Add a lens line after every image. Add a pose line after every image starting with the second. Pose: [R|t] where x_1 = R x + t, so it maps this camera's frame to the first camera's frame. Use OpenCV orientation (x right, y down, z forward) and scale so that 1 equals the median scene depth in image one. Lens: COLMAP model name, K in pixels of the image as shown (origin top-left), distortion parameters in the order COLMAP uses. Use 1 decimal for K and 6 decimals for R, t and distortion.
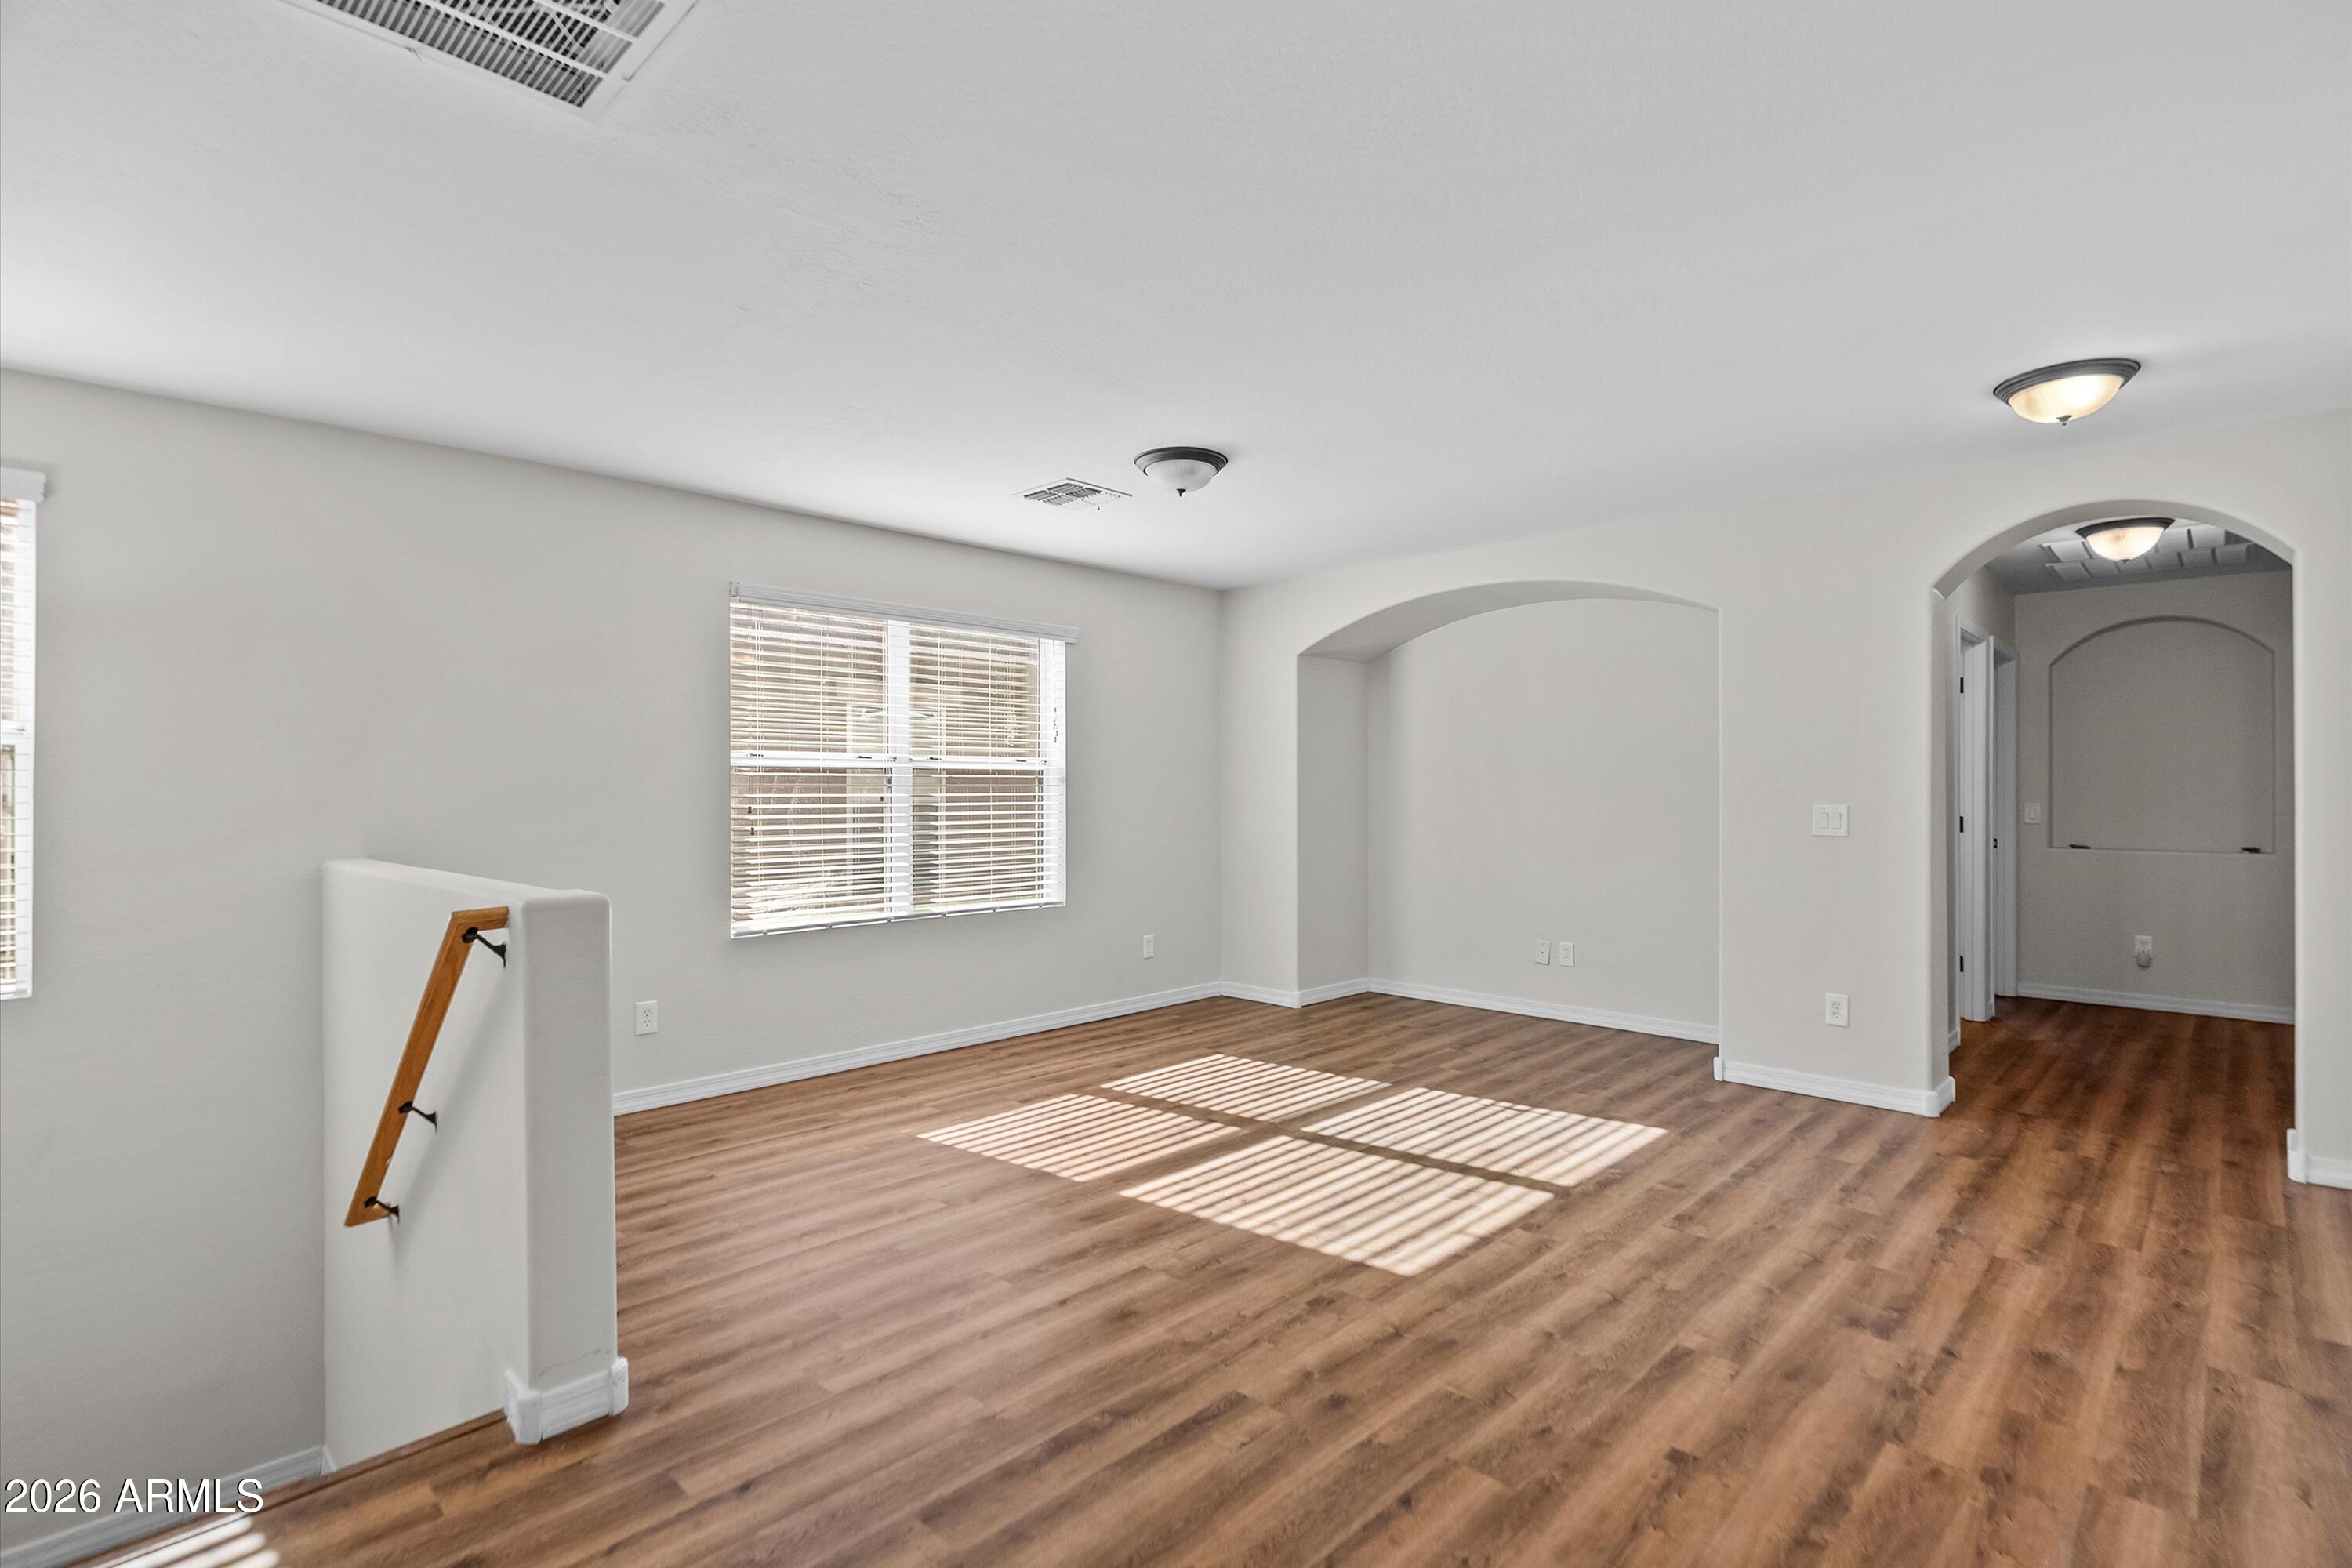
lens RADIAL K [[1120.4, 0, 1163.4], [0, 1120.4, 791.7], [0, 0, 1]] dist [-0.011197, 0.003672]
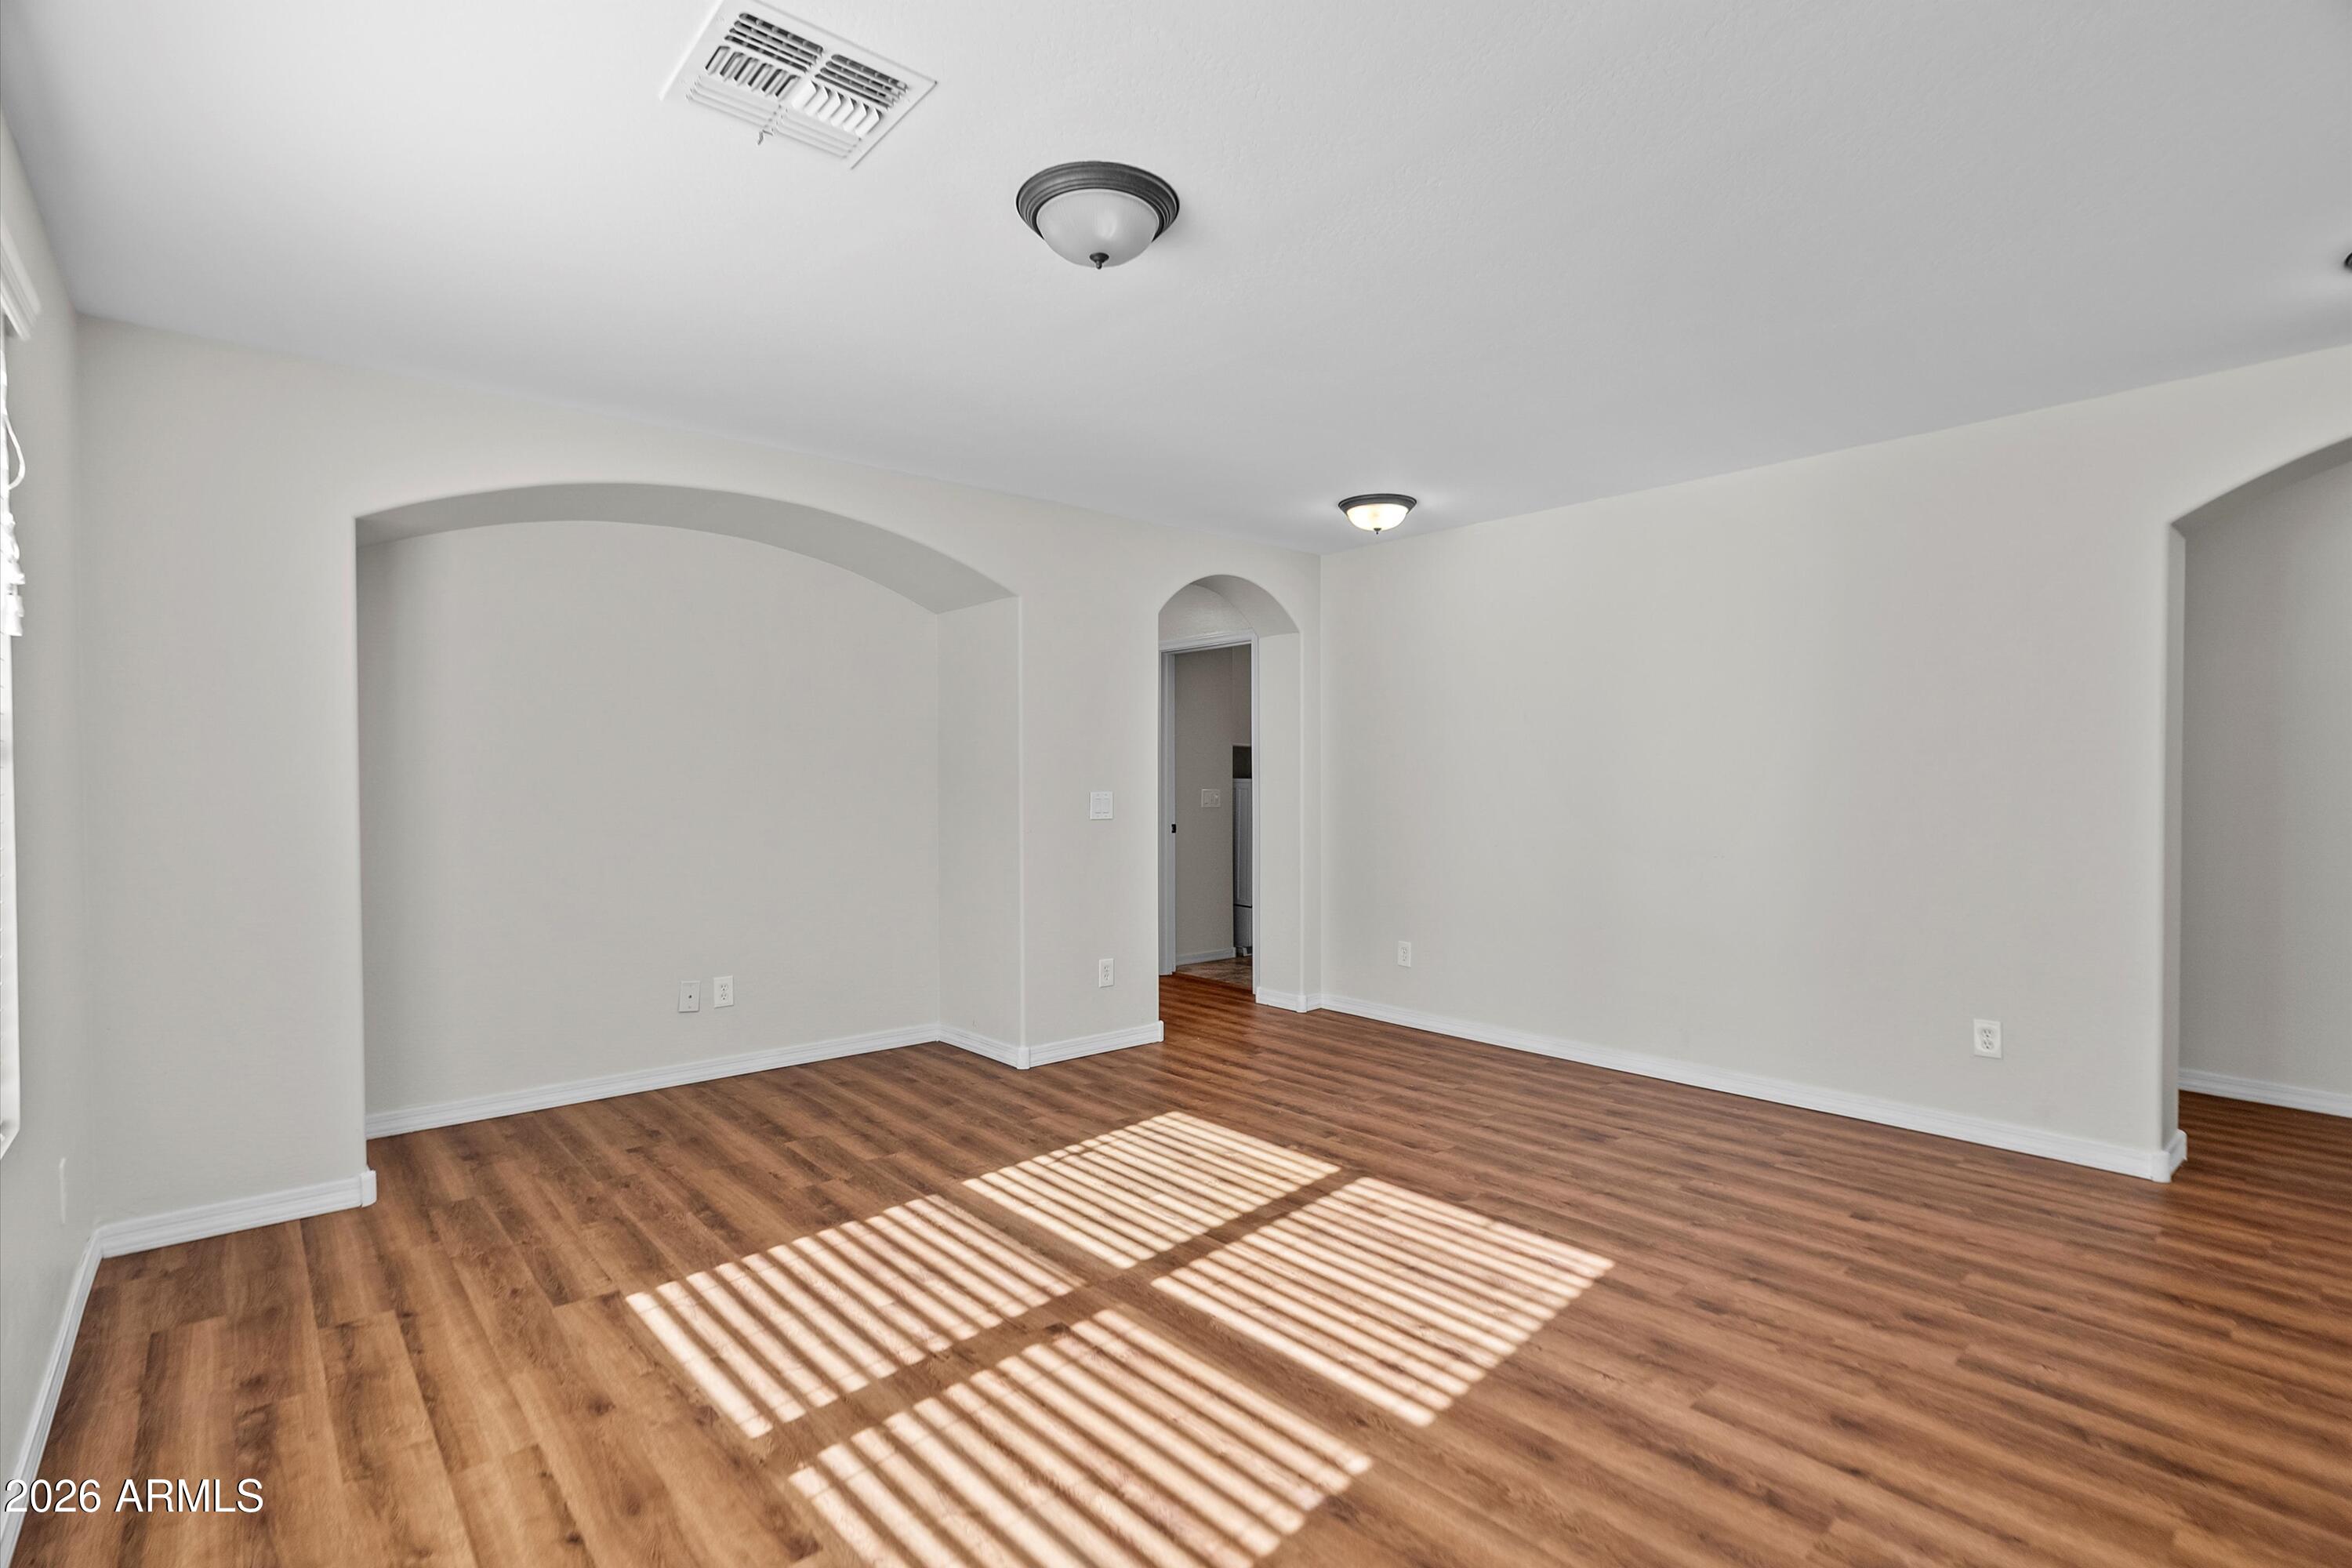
lens RADIAL K [[1120.4, 0, 1167.5], [0, 1120.4, 769.1], [0, 0, 1]] dist [-0.011197, 0.003672]
pose [[0.083880, 0.004505, 0.996466, -0.590232], [0.006887, 0.999963, -0.005100, -0.004235], [-0.996452, 0.007290, 0.083846, 0.949318]]
